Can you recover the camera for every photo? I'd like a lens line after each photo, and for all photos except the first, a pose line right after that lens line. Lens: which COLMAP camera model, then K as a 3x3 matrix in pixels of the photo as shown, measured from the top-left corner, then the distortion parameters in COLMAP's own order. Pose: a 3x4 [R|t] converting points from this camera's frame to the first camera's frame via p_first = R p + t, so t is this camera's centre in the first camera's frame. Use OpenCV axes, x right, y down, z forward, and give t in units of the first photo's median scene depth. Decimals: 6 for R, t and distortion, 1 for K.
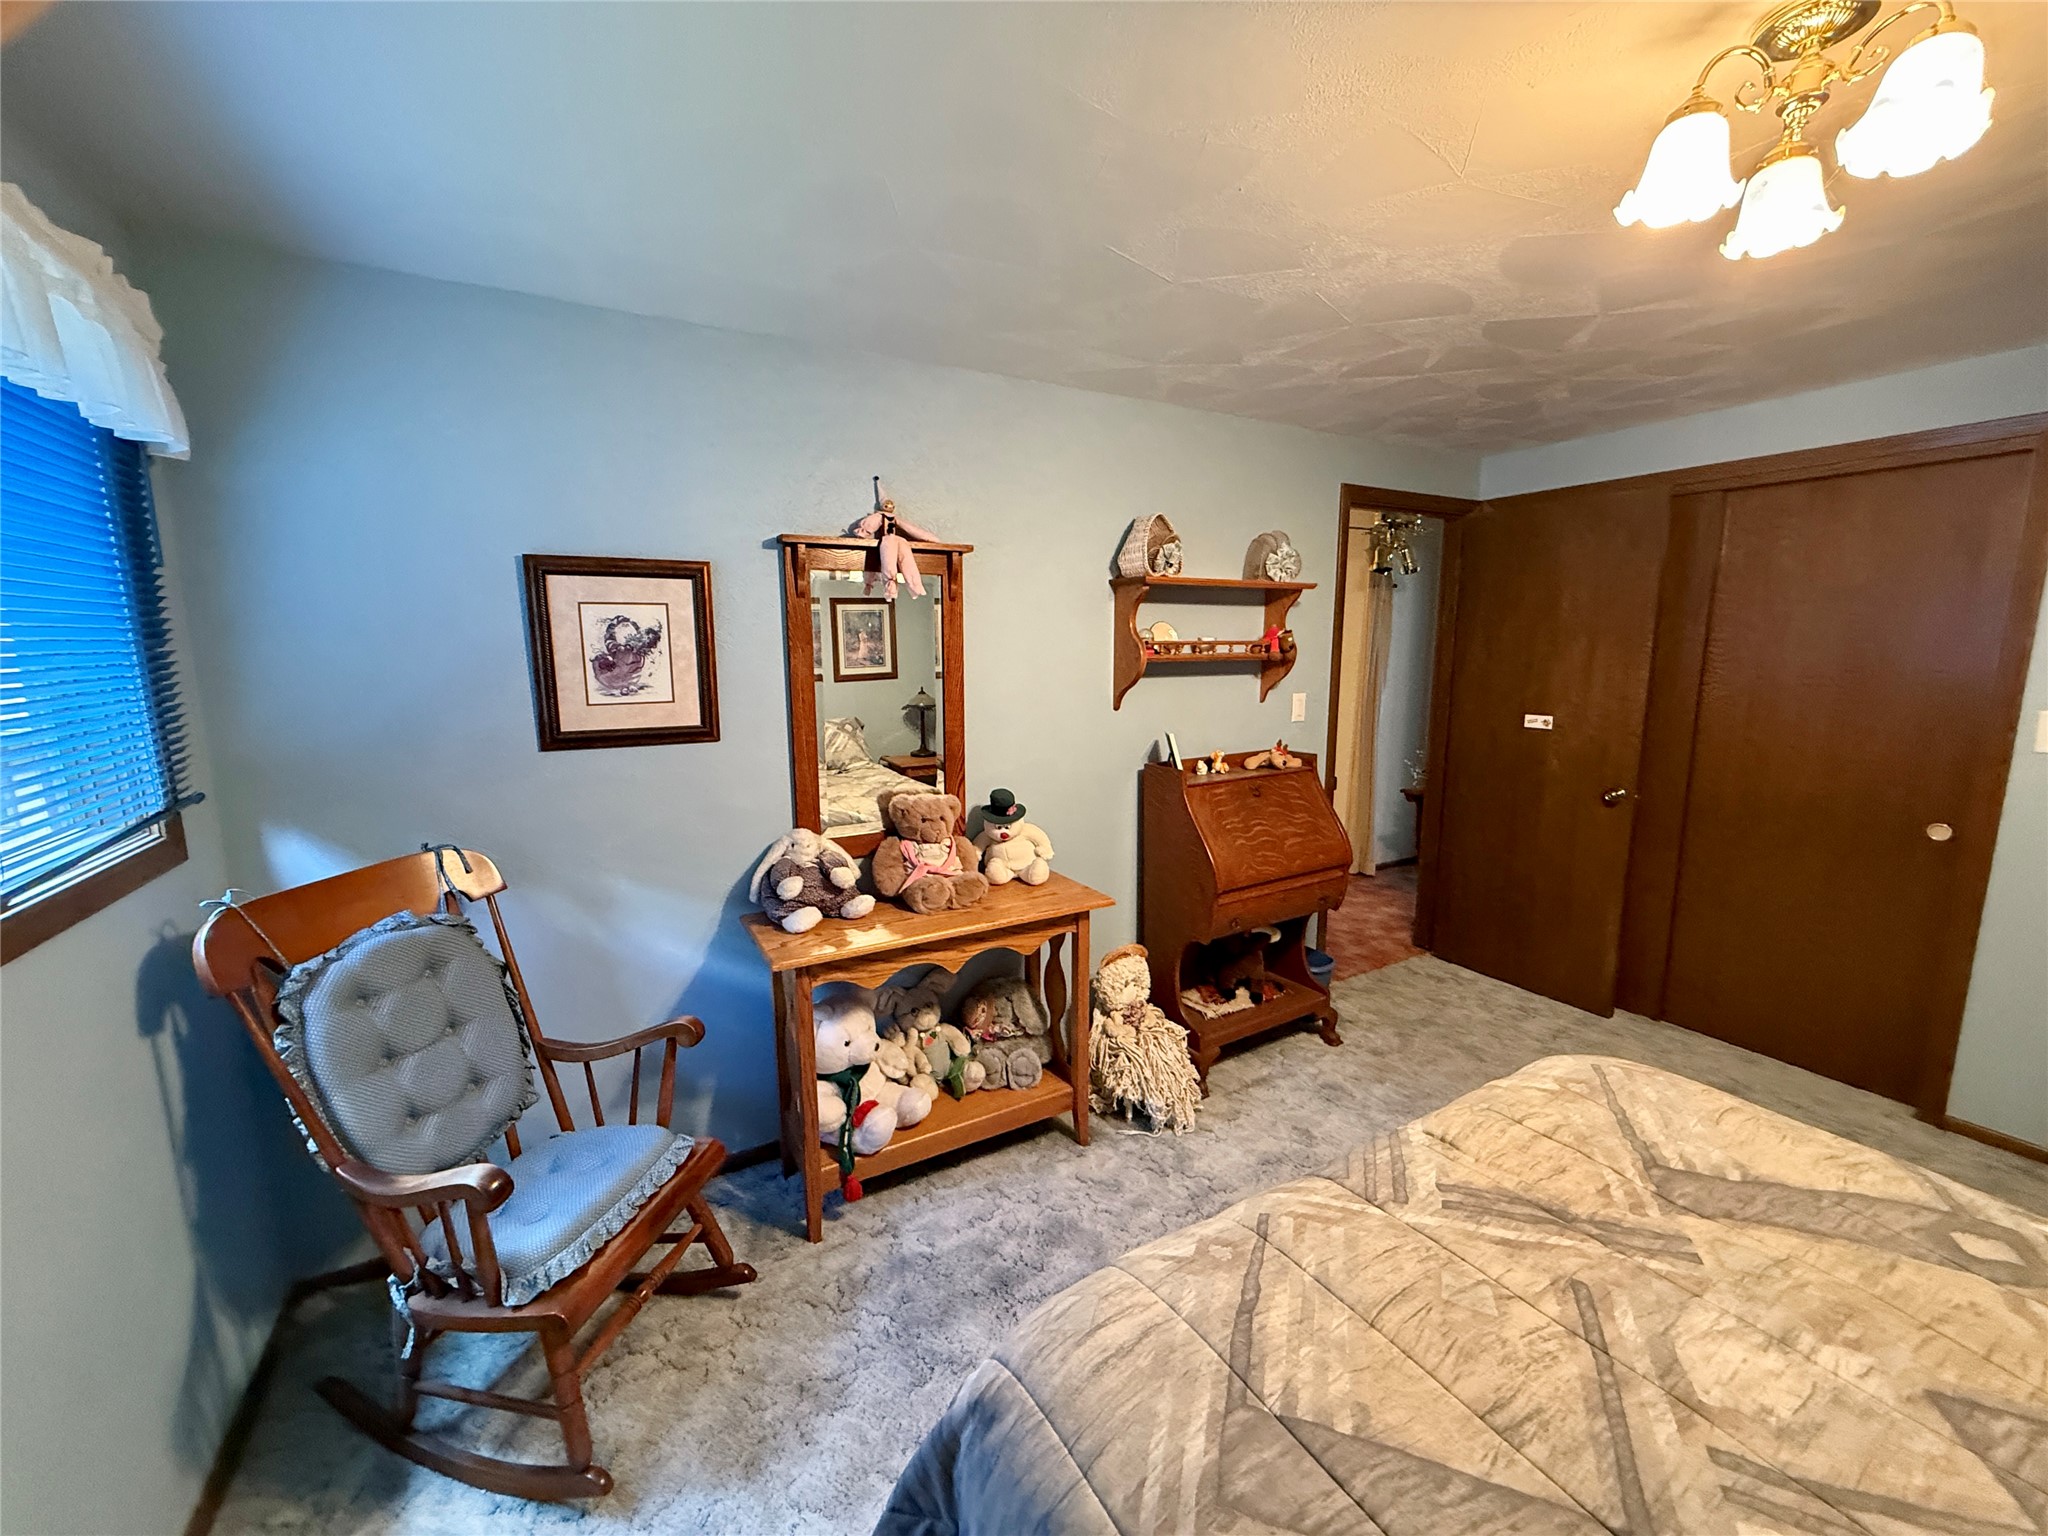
lens RADIAL K [[815.8, 0, 1024.0], [0, 815.8, 770.5], [0, 0, 1]] dist [-0.001378, -0.000038]
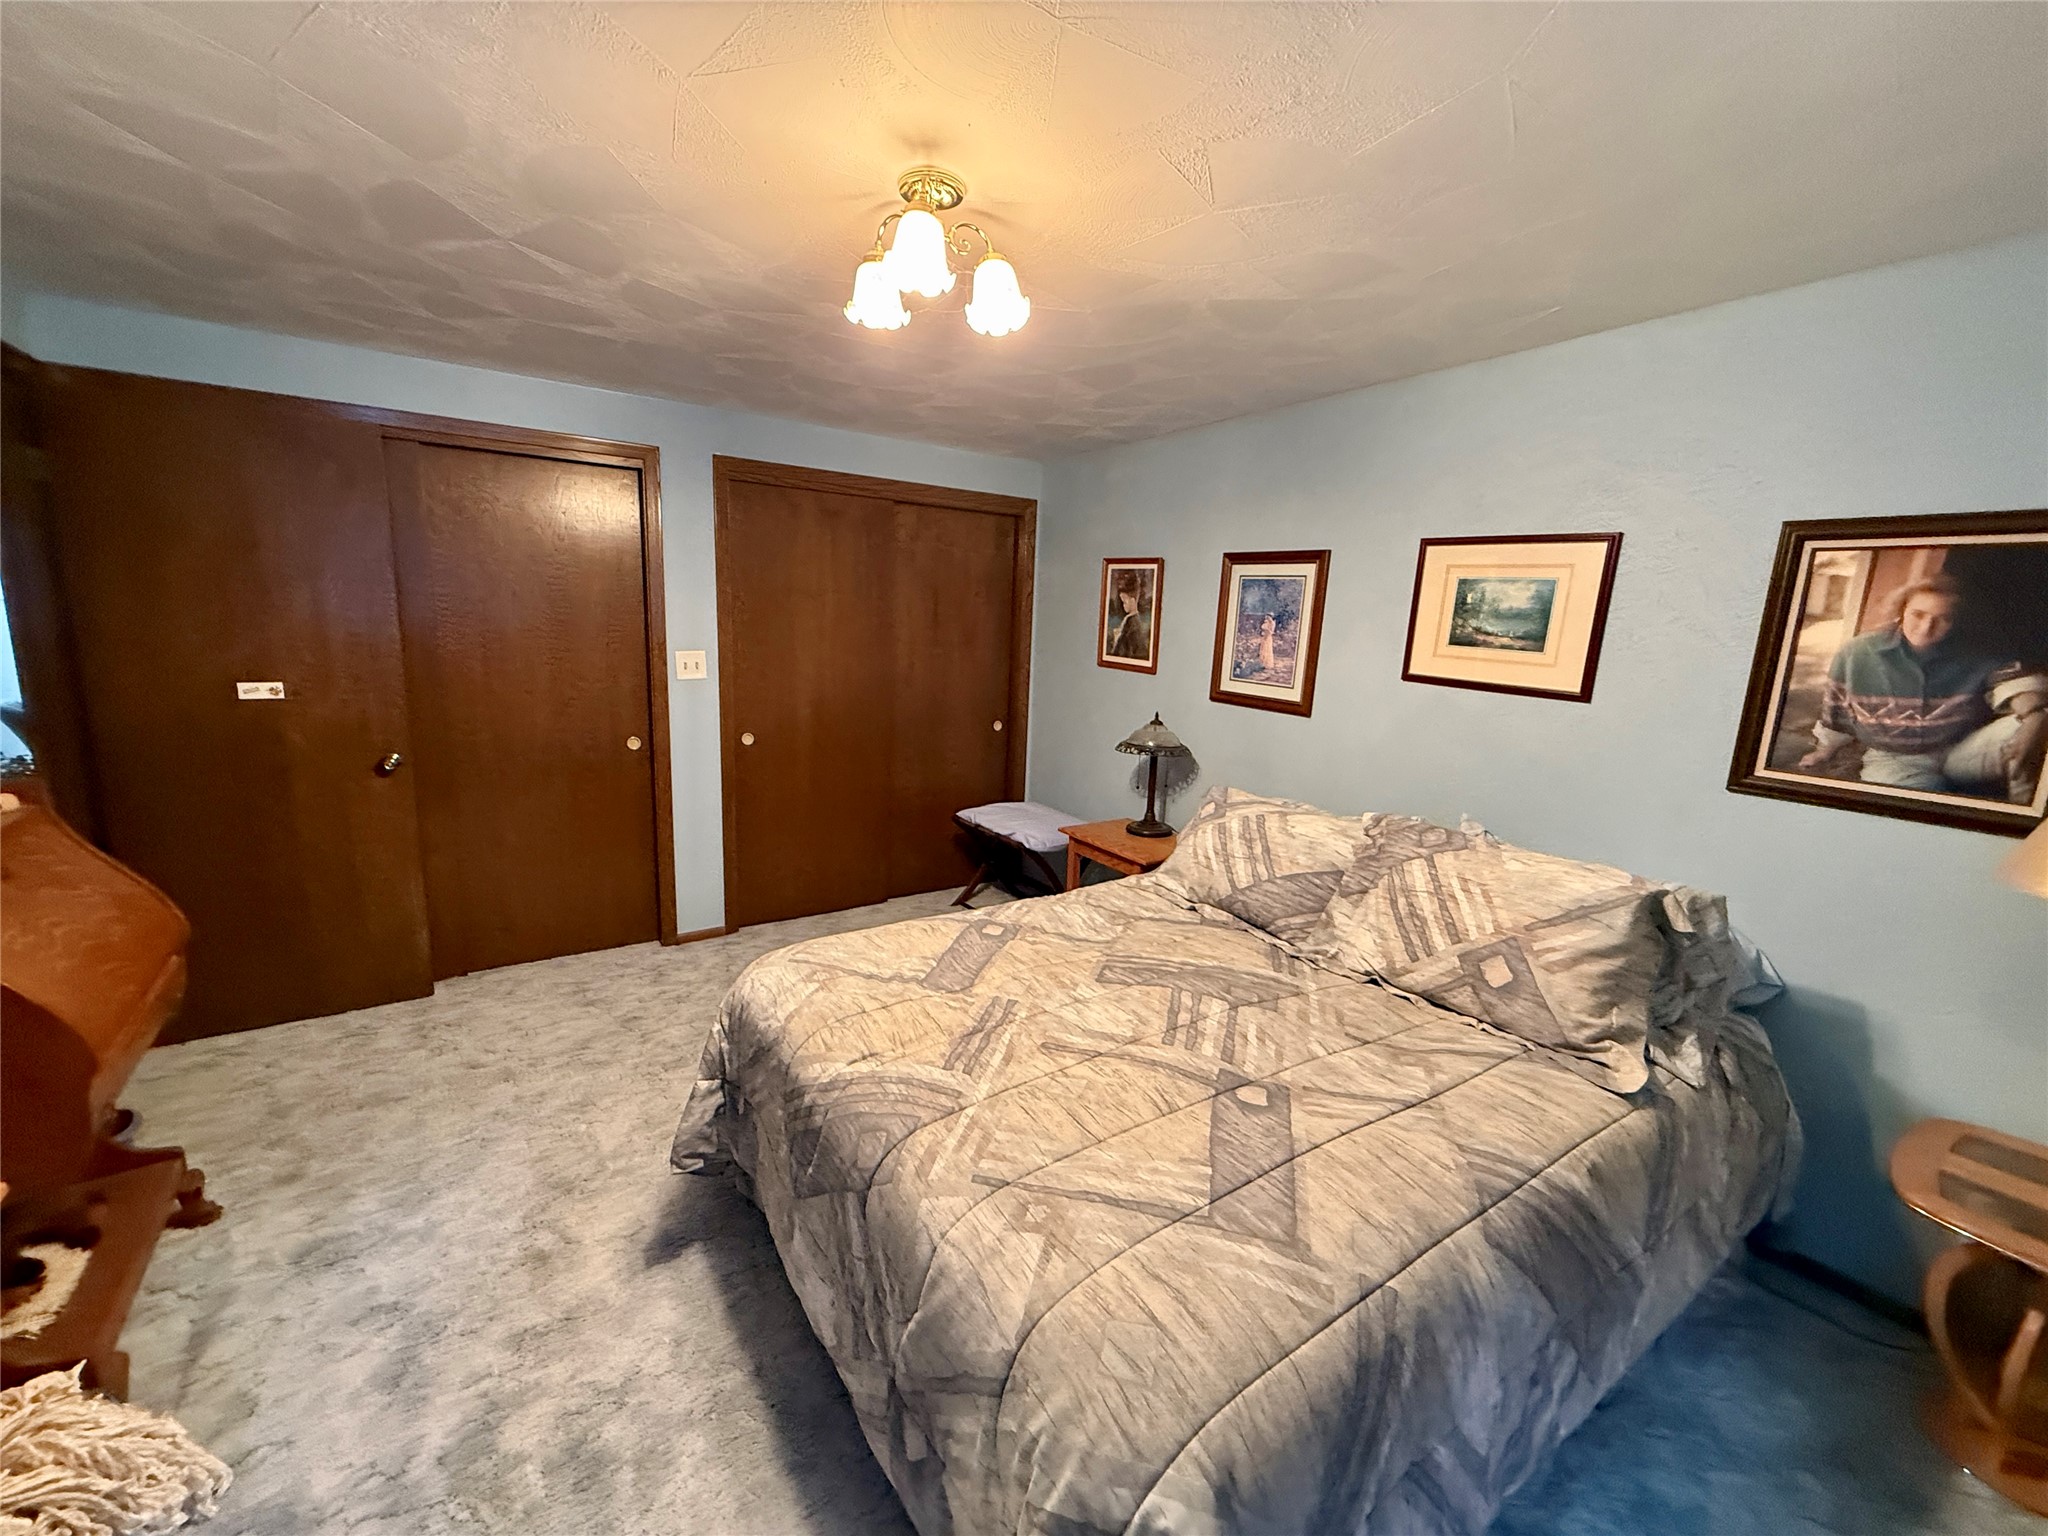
lens RADIAL K [[815.8, 0, 1021.0], [0, 815.8, 768.5], [0, 0, 1]] dist [-0.001378, -0.000038]
pose [[-0.088923, -0.174153, 0.980695, -0.600867], [0.118084, 0.975809, 0.183992, -0.124139], [-0.989014, 0.132166, -0.066208, 0.935011]]
